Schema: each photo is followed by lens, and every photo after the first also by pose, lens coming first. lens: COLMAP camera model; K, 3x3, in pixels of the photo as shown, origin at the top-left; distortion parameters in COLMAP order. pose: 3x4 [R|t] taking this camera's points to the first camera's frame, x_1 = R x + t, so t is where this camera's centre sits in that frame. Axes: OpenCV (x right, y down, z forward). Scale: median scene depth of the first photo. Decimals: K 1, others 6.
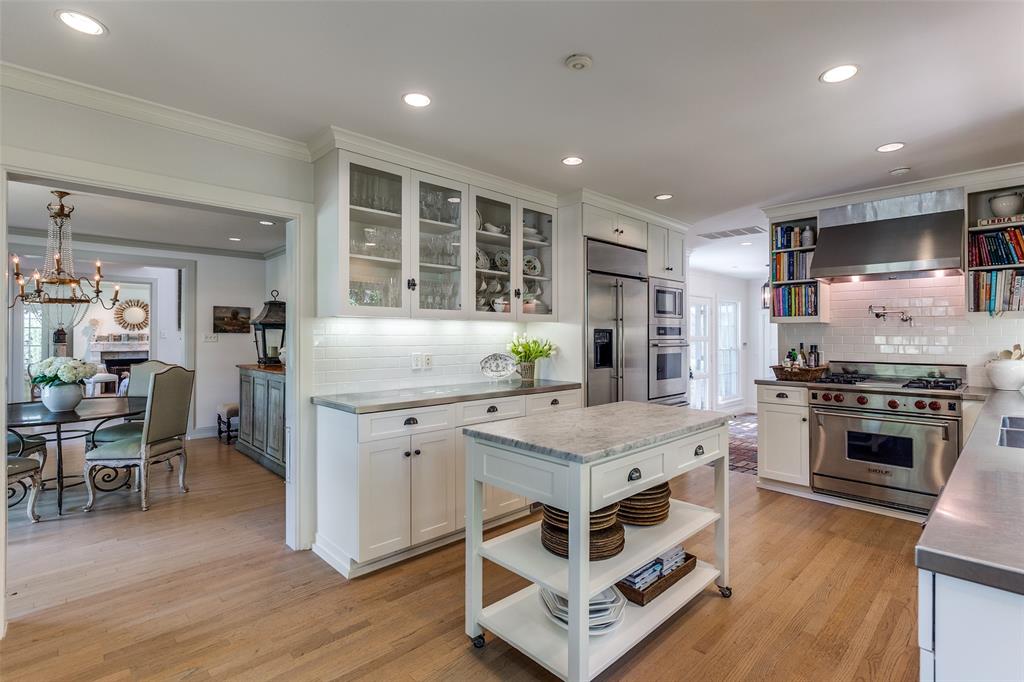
lens RADIAL K [[483.4, 0, 513.8], [0, 483.4, 333.3], [0, 0, 1]] dist [-0.001218, -0.000132]
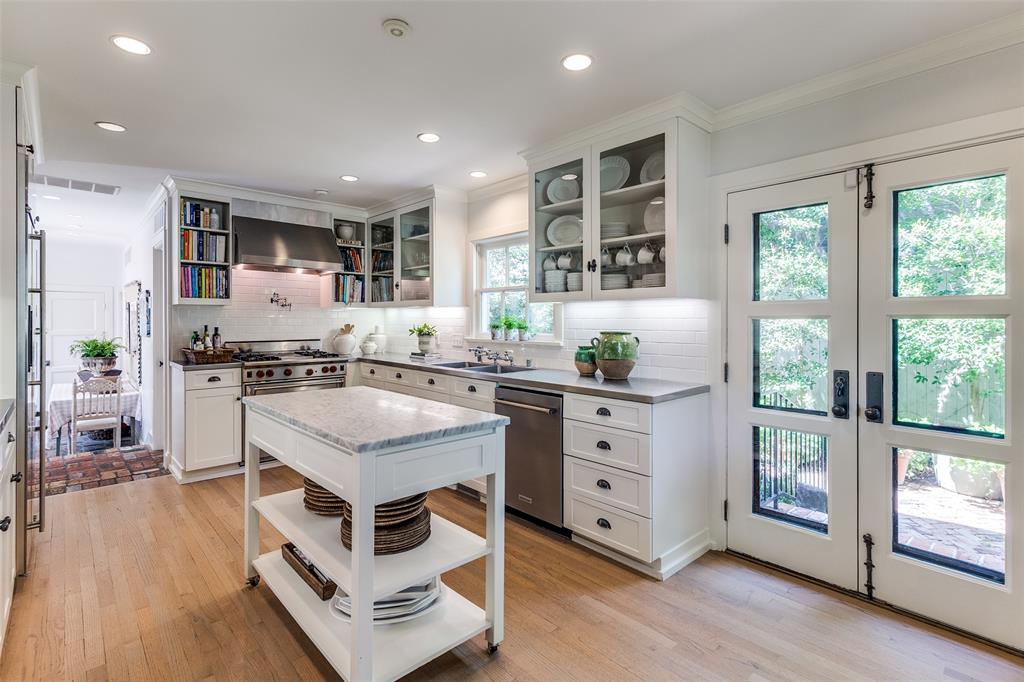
lens RADIAL K [[483.4, 0, 515.3], [0, 483.4, 324.0], [0, 0, 1]] dist [-0.001218, -0.000132]
pose [[0.009739, -0.010019, 0.999902, -0.404348], [-0.006889, 0.999925, 0.010086, 0.003145], [-0.999929, -0.006987, 0.009669, 0.372914]]
